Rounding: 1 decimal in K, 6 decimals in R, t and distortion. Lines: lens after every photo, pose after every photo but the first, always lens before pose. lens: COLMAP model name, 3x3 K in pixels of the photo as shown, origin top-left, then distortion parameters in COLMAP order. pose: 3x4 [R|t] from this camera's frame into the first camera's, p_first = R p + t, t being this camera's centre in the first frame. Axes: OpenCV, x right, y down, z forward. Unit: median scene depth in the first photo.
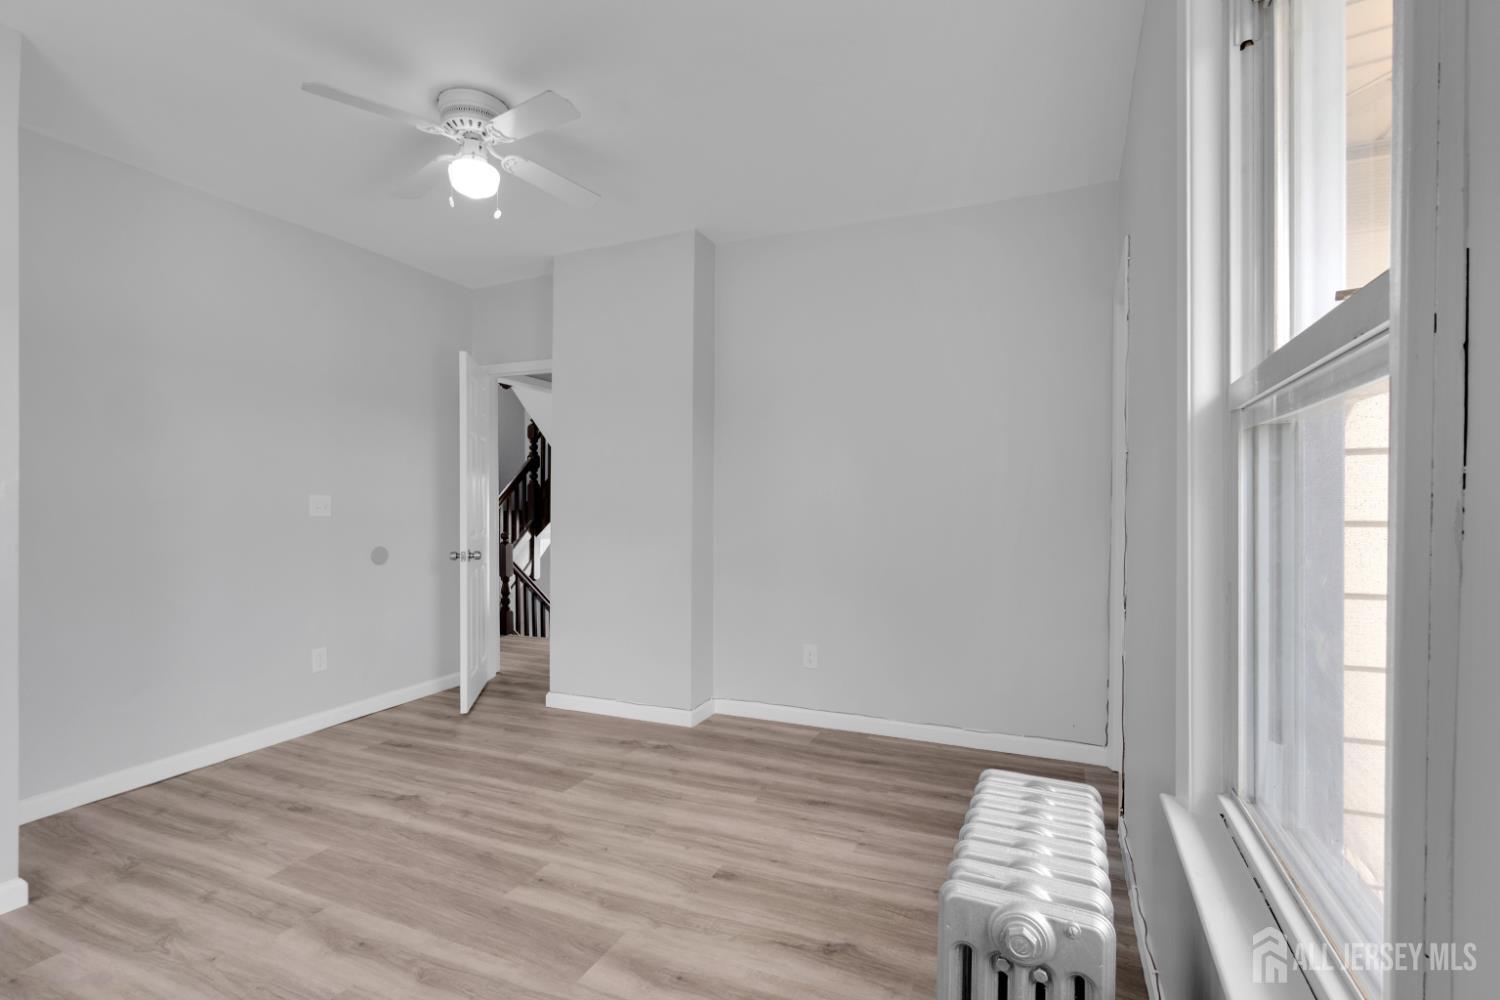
lens RADIAL K [[689.3, 0, 750.0], [0, 689.3, 500.0], [0, 0, 1]] dist [-0.000707, 0.000168]
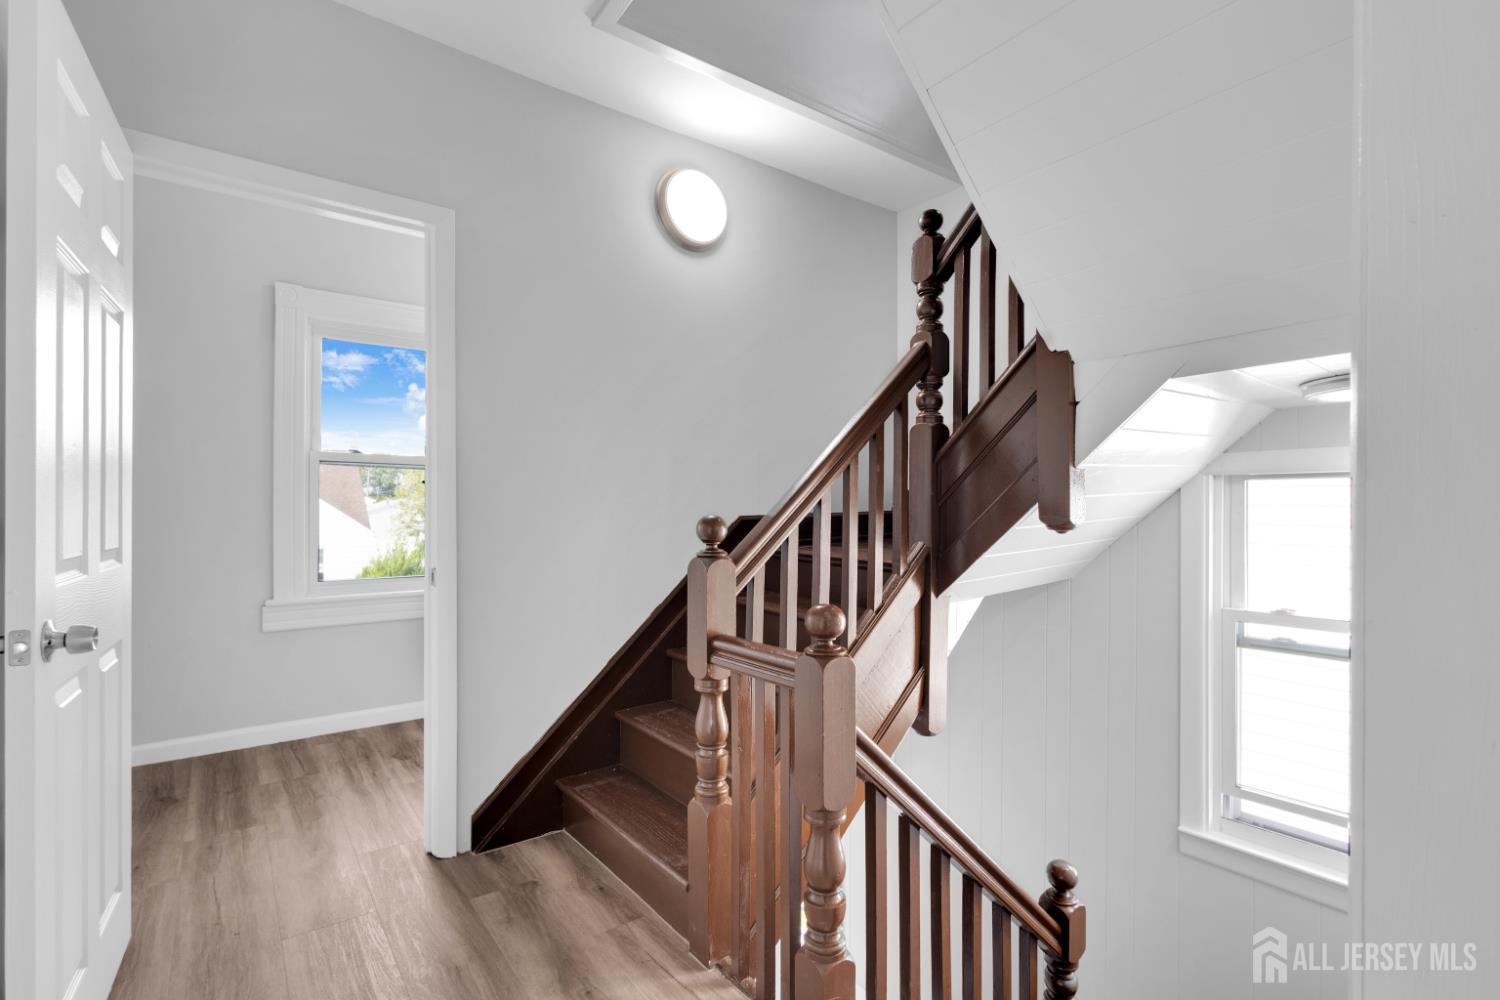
lens RADIAL K [[689.3, 0, 750.0], [0, 689.3, 500.0], [0, 0, 1]] dist [-0.000707, 0.000168]
pose [[0.869891, 0.010089, -0.493140, -0.264275], [-0.005993, 0.999933, 0.009885, 0.008240], [0.493207, -0.005643, 0.869894, 0.788917]]
